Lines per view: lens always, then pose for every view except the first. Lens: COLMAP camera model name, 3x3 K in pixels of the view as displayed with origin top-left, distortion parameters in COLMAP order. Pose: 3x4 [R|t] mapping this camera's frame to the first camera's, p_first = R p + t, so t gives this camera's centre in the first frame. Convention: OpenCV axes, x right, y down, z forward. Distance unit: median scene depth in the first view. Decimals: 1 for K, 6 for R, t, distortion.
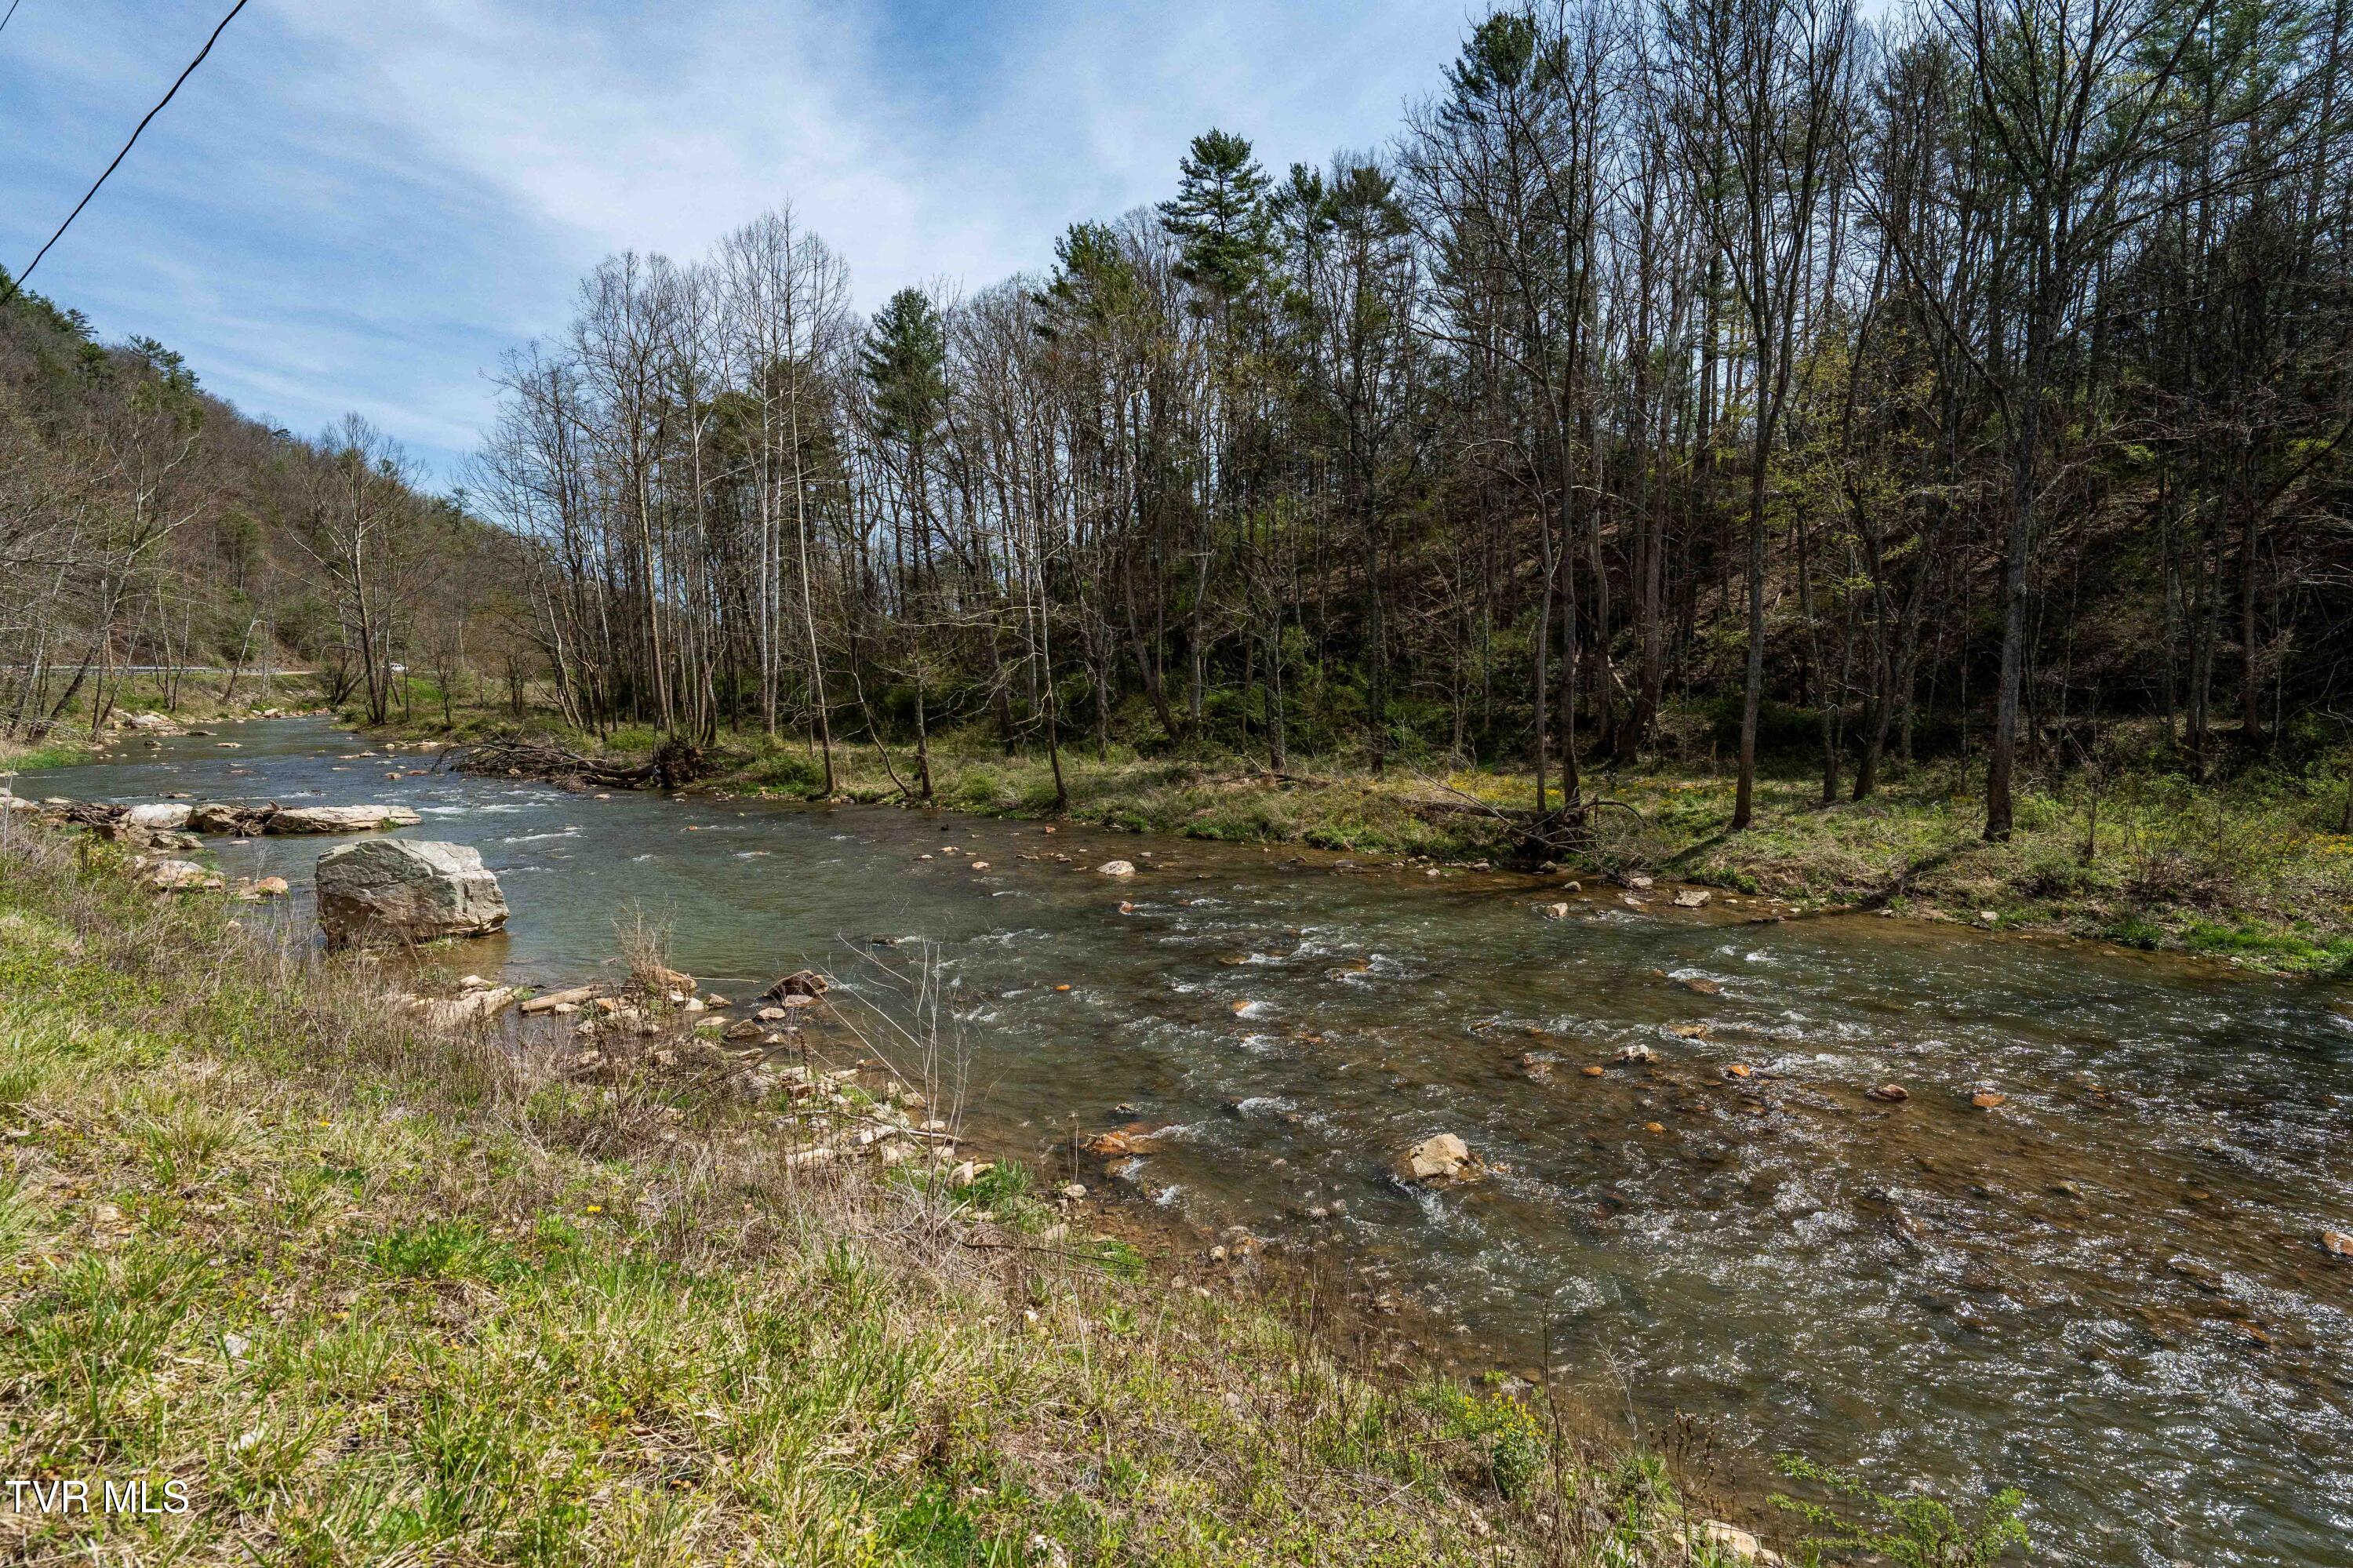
lens RADIAL K [[1017.6, 0, 1176.5], [0, 1017.6, 784.0], [0, 0, 1]] dist [-0.002897, -0.000143]
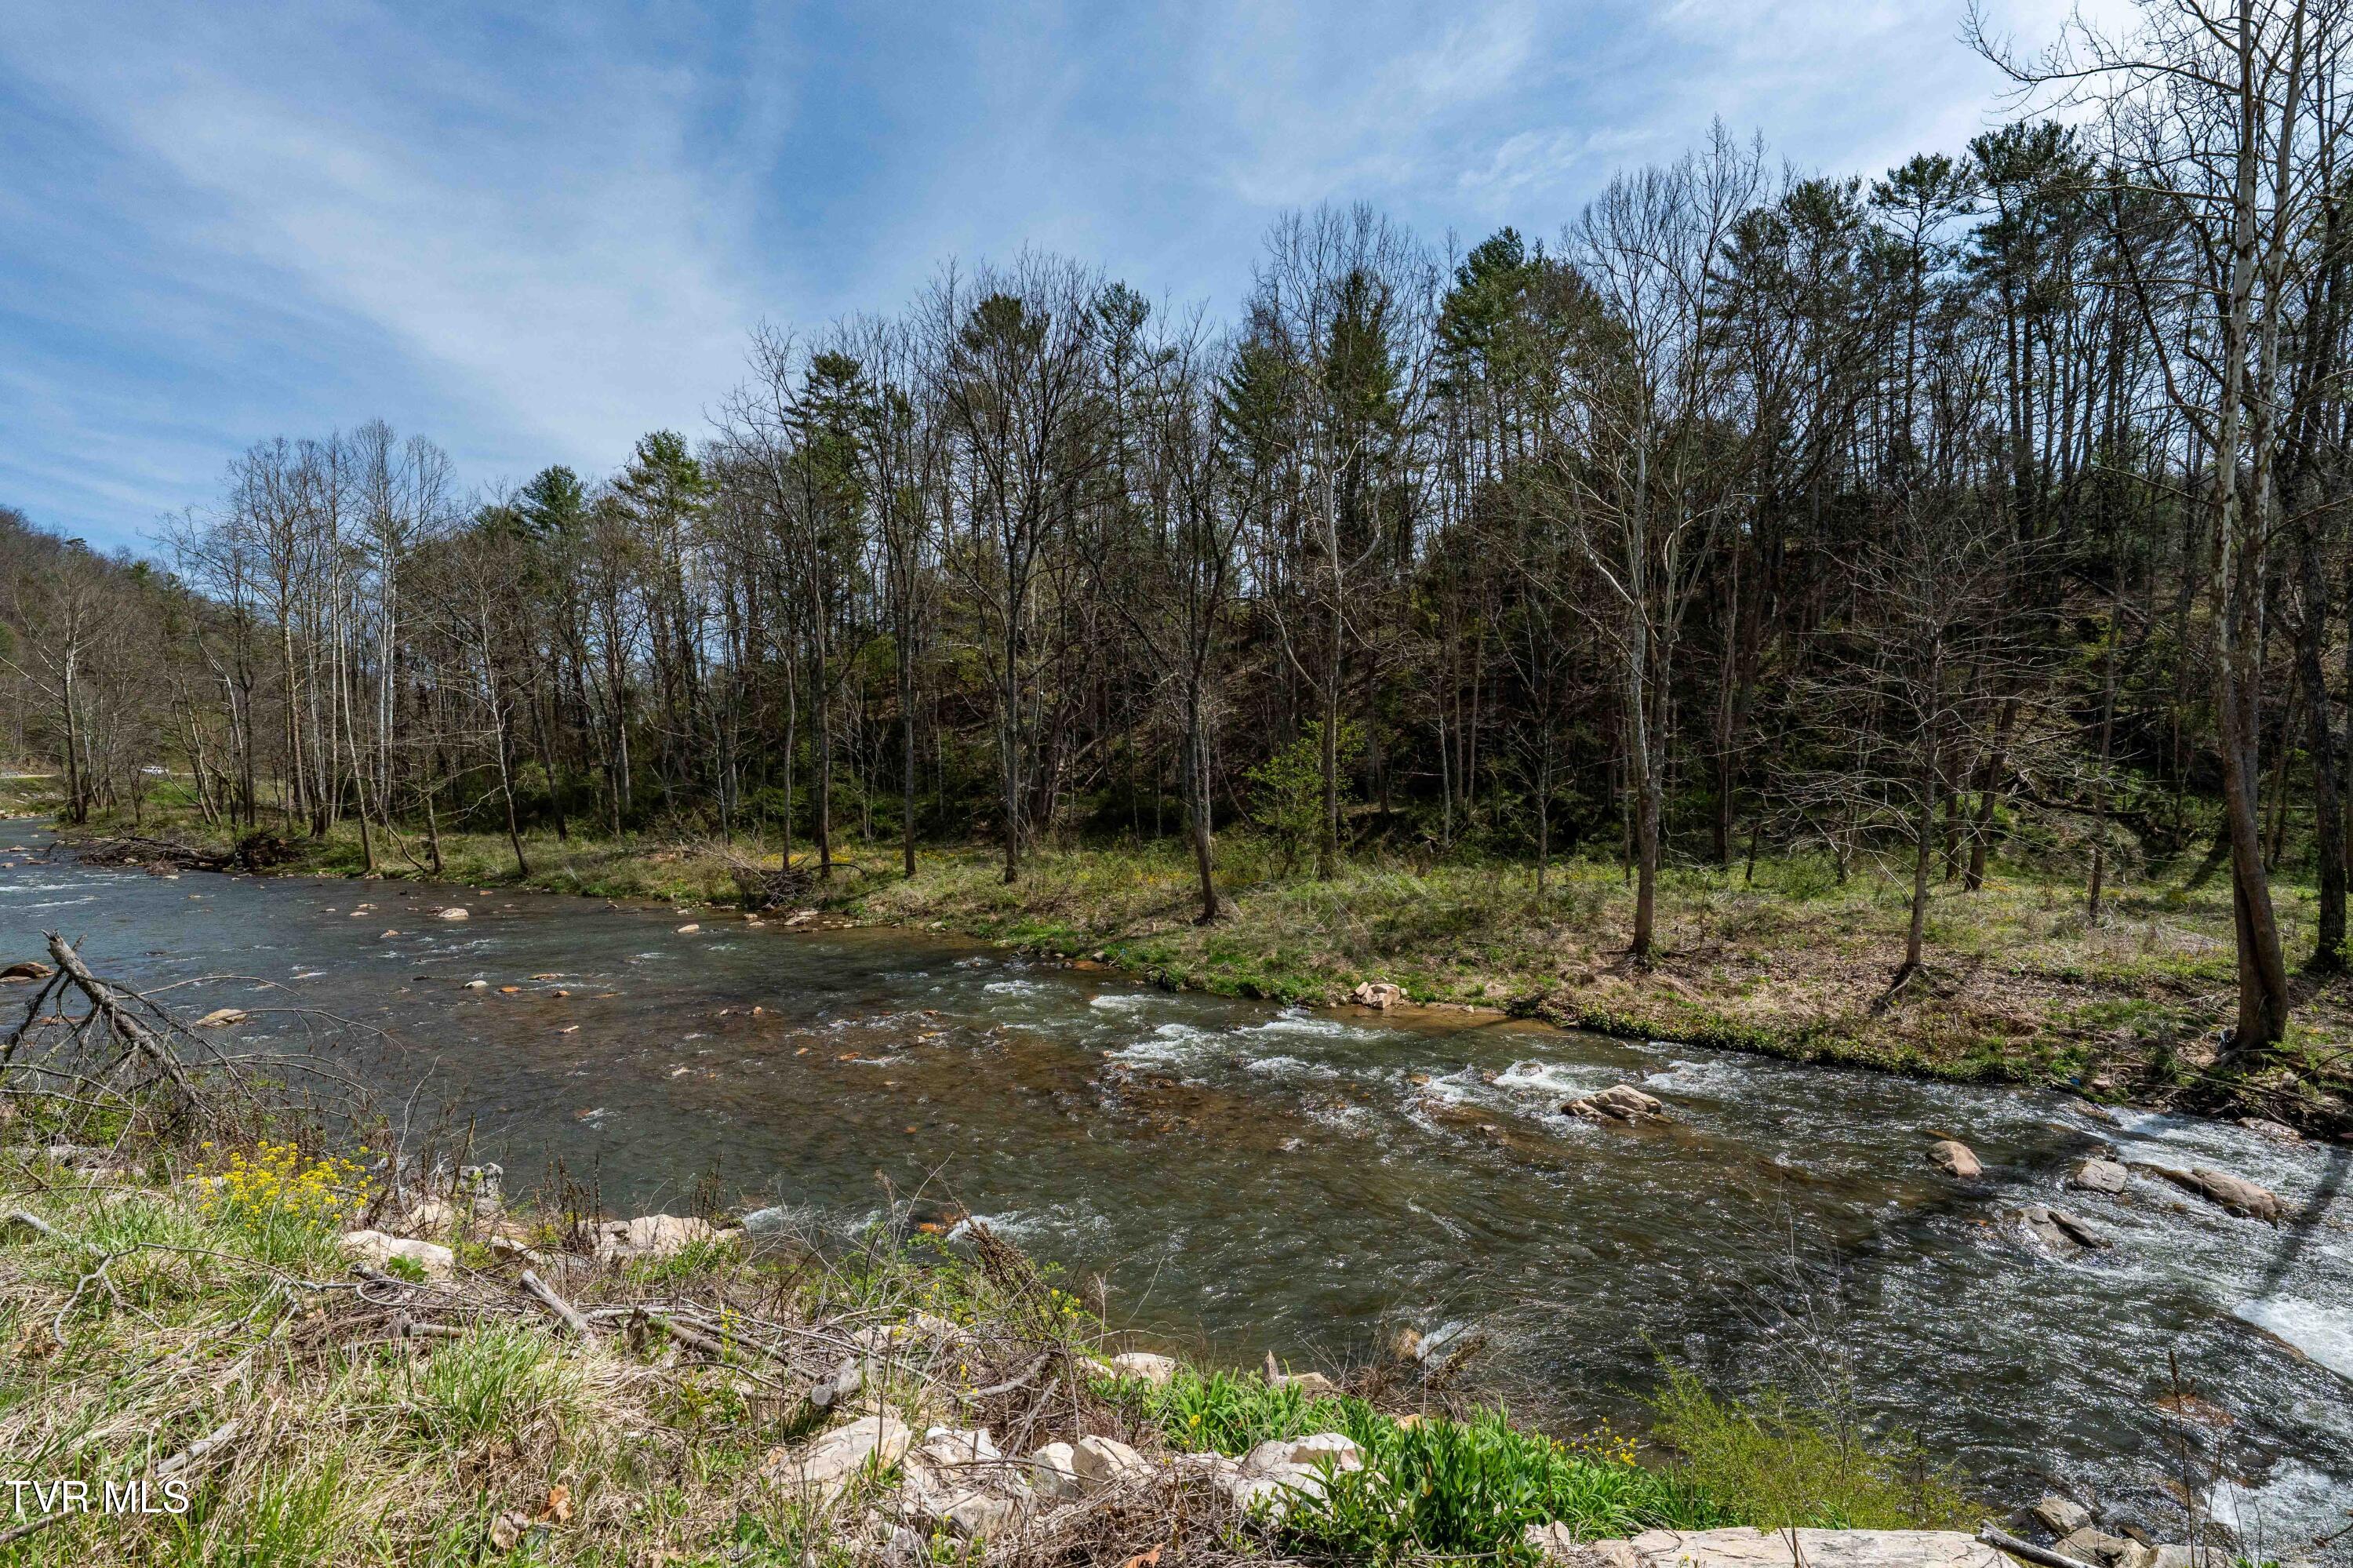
lens RADIAL K [[945.9, 0, 1167.4], [0, 945.9, 754.2], [0, 0, 1]] dist [-0.001608, -0.000241]
pose [[0.993651, -0.003788, 0.112444, 0.427499], [0.017883, 0.992044, -0.124612, 0.024270], [-0.111077, 0.125832, 0.985814, -0.220226]]
